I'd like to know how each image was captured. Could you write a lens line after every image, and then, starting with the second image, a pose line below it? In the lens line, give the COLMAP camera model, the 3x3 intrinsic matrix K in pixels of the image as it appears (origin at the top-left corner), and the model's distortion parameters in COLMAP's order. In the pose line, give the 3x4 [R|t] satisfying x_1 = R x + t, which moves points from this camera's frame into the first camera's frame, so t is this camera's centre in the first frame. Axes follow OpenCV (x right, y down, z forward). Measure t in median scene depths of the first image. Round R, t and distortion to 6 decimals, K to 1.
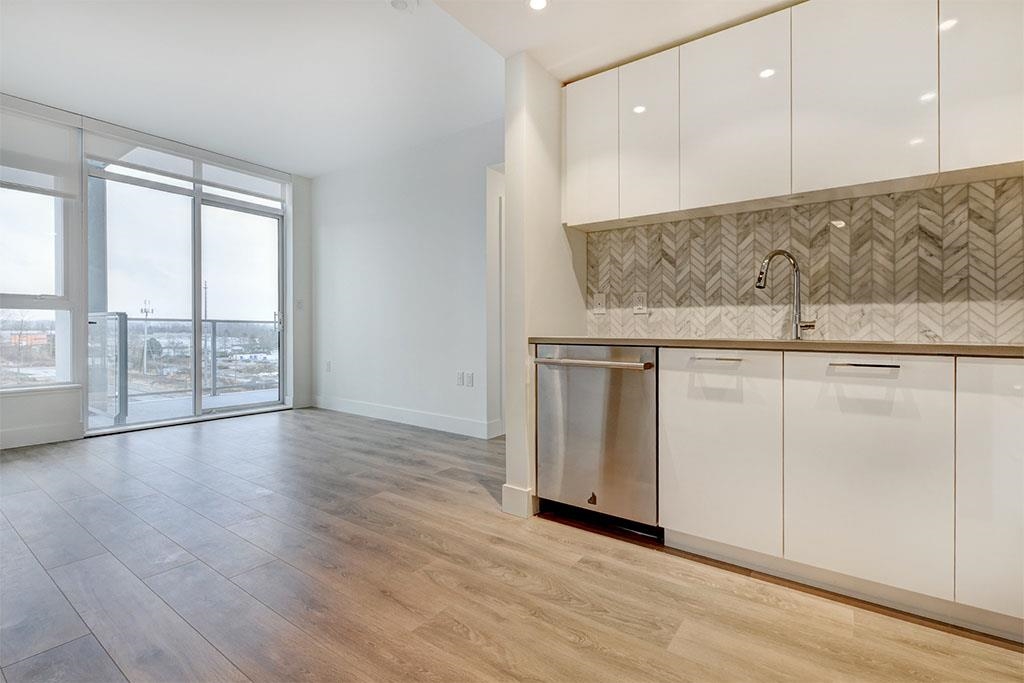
lens RADIAL K [[461.3, 0, 532.6], [0, 461.3, 343.3], [0, 0, 1]] dist [-0.001904, -0.000058]
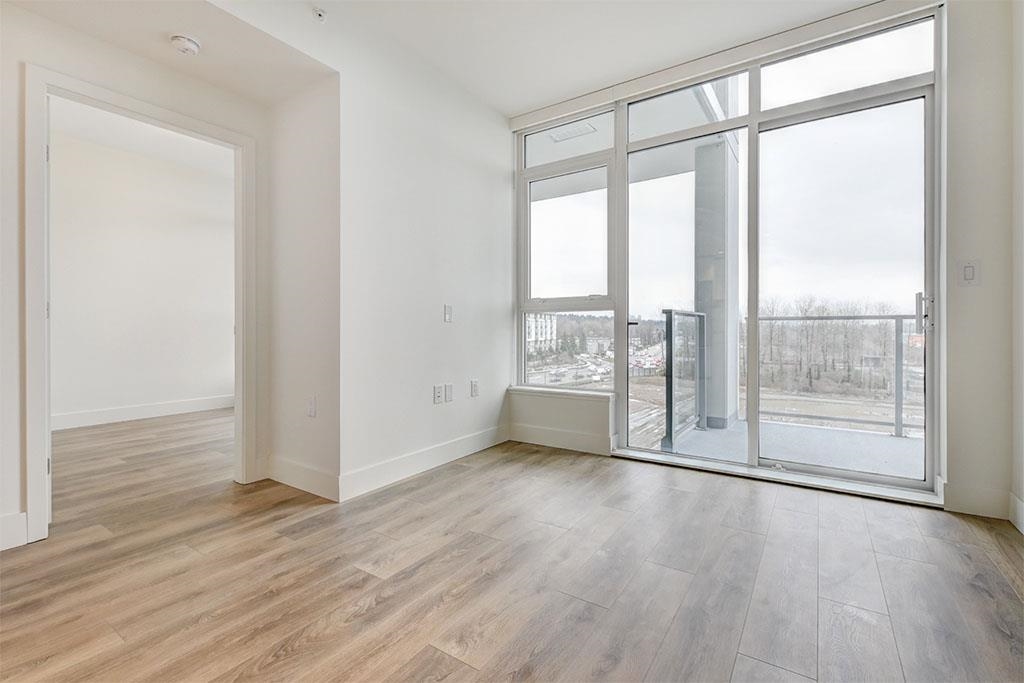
lens RADIAL K [[461.3, 0, 502.7], [0, 461.3, 329.1], [0, 0, 1]] dist [-0.001904, -0.000058]
pose [[-0.011709, -0.007546, -0.999903, -0.079680], [-0.027809, 0.999587, -0.007218, -0.017277], [0.999545, 0.027721, -0.011914, 0.624513]]
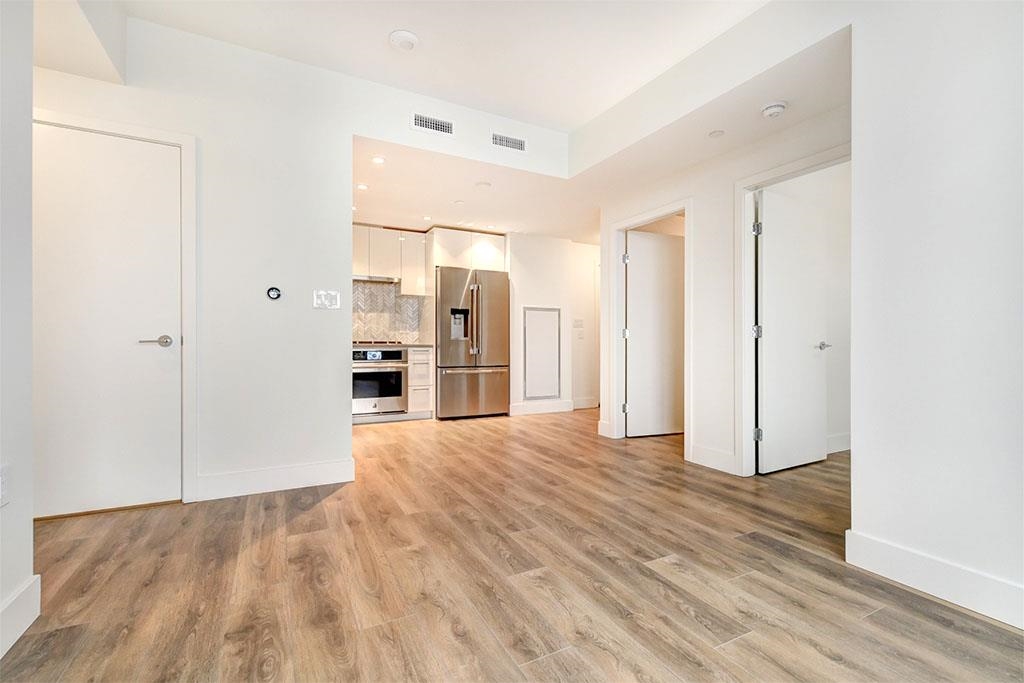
lens RADIAL K [[451.5, 0, 516.4], [0, 451.5, 329.1], [0, 0, 1]] dist [0.001821, 0.000757]
pose [[-0.883344, -0.003048, 0.468716, -0.518692], [-0.001348, 0.999991, 0.003962, -0.031583], [-0.468723, 0.002868, -0.883340, 0.934124]]
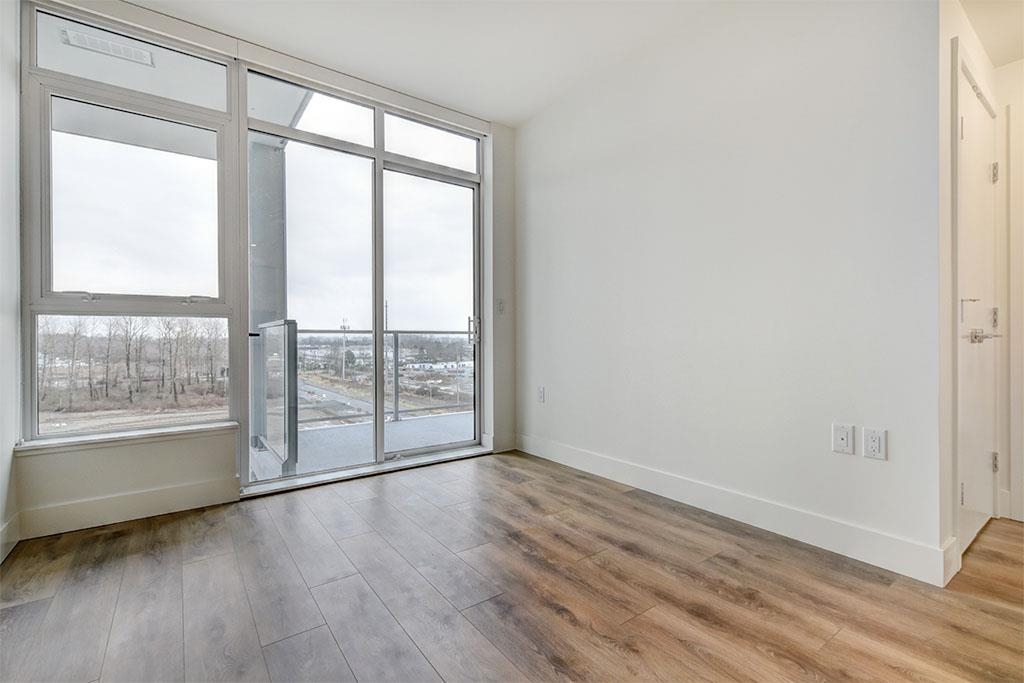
lens RADIAL K [[461.3, 0, 516.7], [0, 461.3, 349.7], [0, 0, 1]] dist [-0.001904, -0.000058]
pose [[0.942292, -0.007124, -0.334716, -0.268150], [0.004717, 0.999957, -0.008003, -0.012037], [0.334759, 0.005963, 0.942285, 0.372372]]
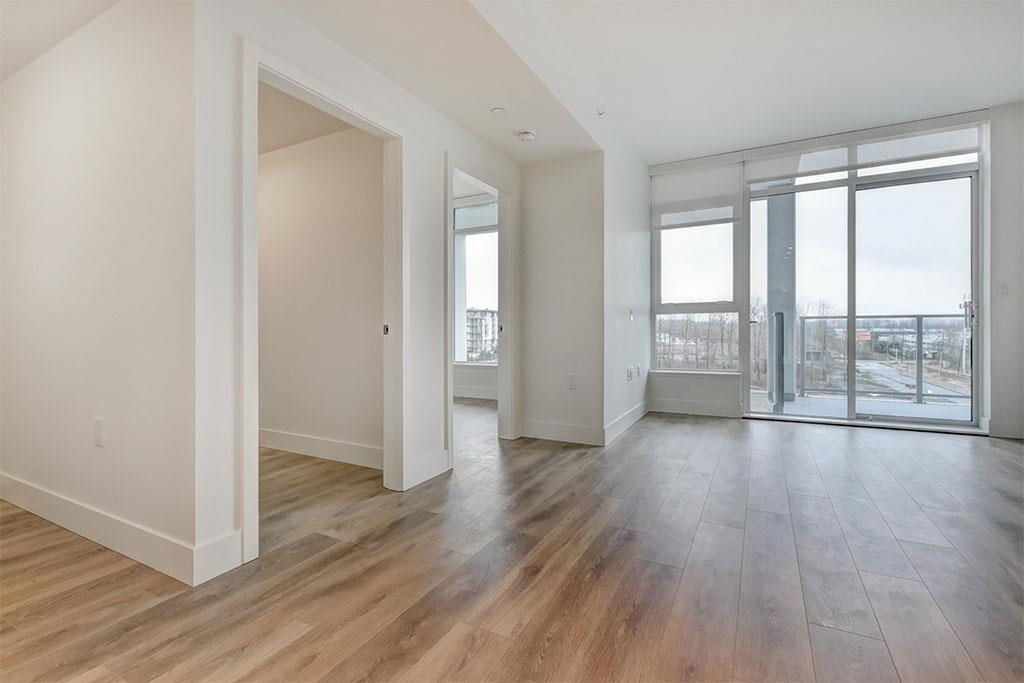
lens RADIAL K [[461.3, 0, 495.3], [0, 461.3, 327.9], [0, 0, 1]] dist [-0.001904, -0.000058]
pose [[0.068721, -0.008317, -0.997601, 0.142483], [-0.019499, 0.999763, -0.009678, -0.003424], [0.997445, 0.020117, 0.068542, 0.209621]]
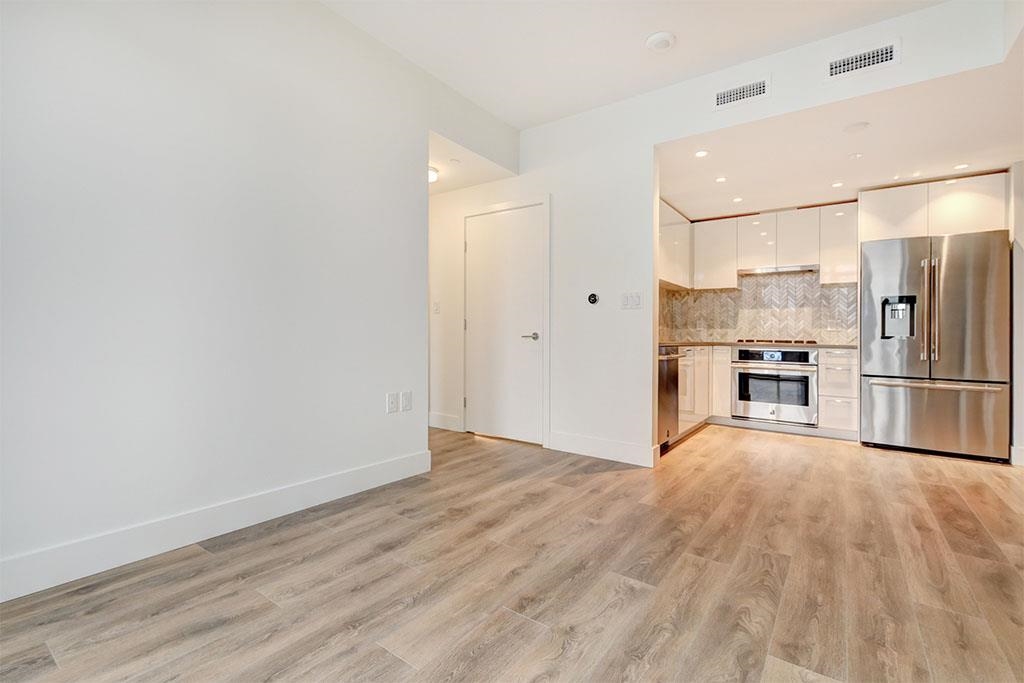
lens RADIAL K [[461.3, 0, 501.4], [0, 461.3, 332.9], [0, 0, 1]] dist [-0.001904, -0.000058]
pose [[0.044123, -0.005306, 0.999012, -0.719573], [0.014052, 0.999890, 0.004690, -0.026091], [-0.998927, 0.013832, 0.044193, 0.682017]]
